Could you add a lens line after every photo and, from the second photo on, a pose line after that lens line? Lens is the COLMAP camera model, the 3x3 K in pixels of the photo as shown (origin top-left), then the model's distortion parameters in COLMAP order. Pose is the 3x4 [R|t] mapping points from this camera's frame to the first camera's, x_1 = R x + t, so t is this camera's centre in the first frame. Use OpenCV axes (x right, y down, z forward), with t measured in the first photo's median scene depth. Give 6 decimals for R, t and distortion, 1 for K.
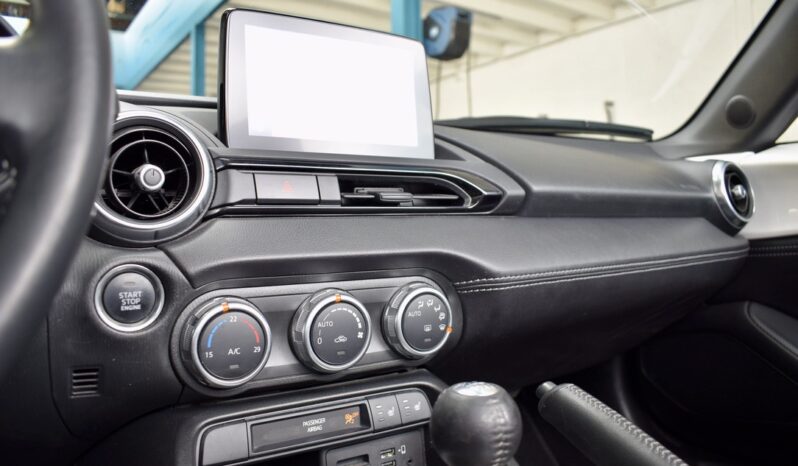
lens RADIAL K [[616.9, 0, 399.0], [0, 616.9, 233.0], [0, 0, 1]] dist [-0.104759, 0.009764]
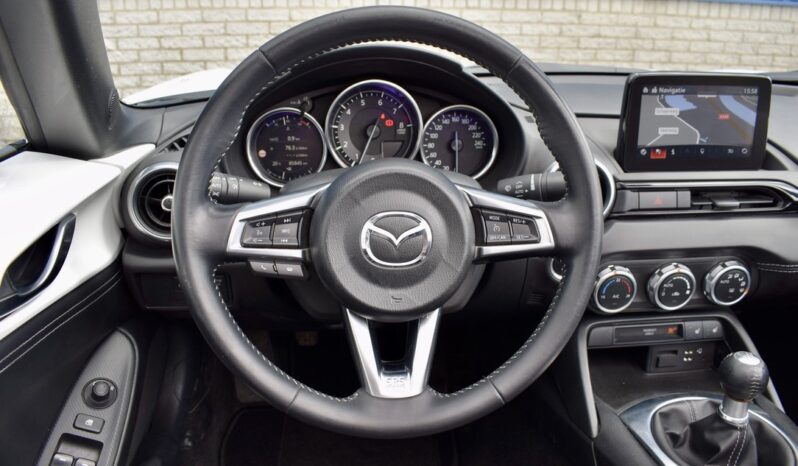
lens RADIAL K [[616.9, 0, 399.0], [0, 616.9, 233.0], [0, 0, 1]] dist [-0.104759, 0.009764]
pose [[0.884052, 0.181386, -0.430756, -0.076547], [-0.025486, 0.938961, 0.343079, -0.495612], [0.466692, -0.292322, 0.834713, -0.649742]]
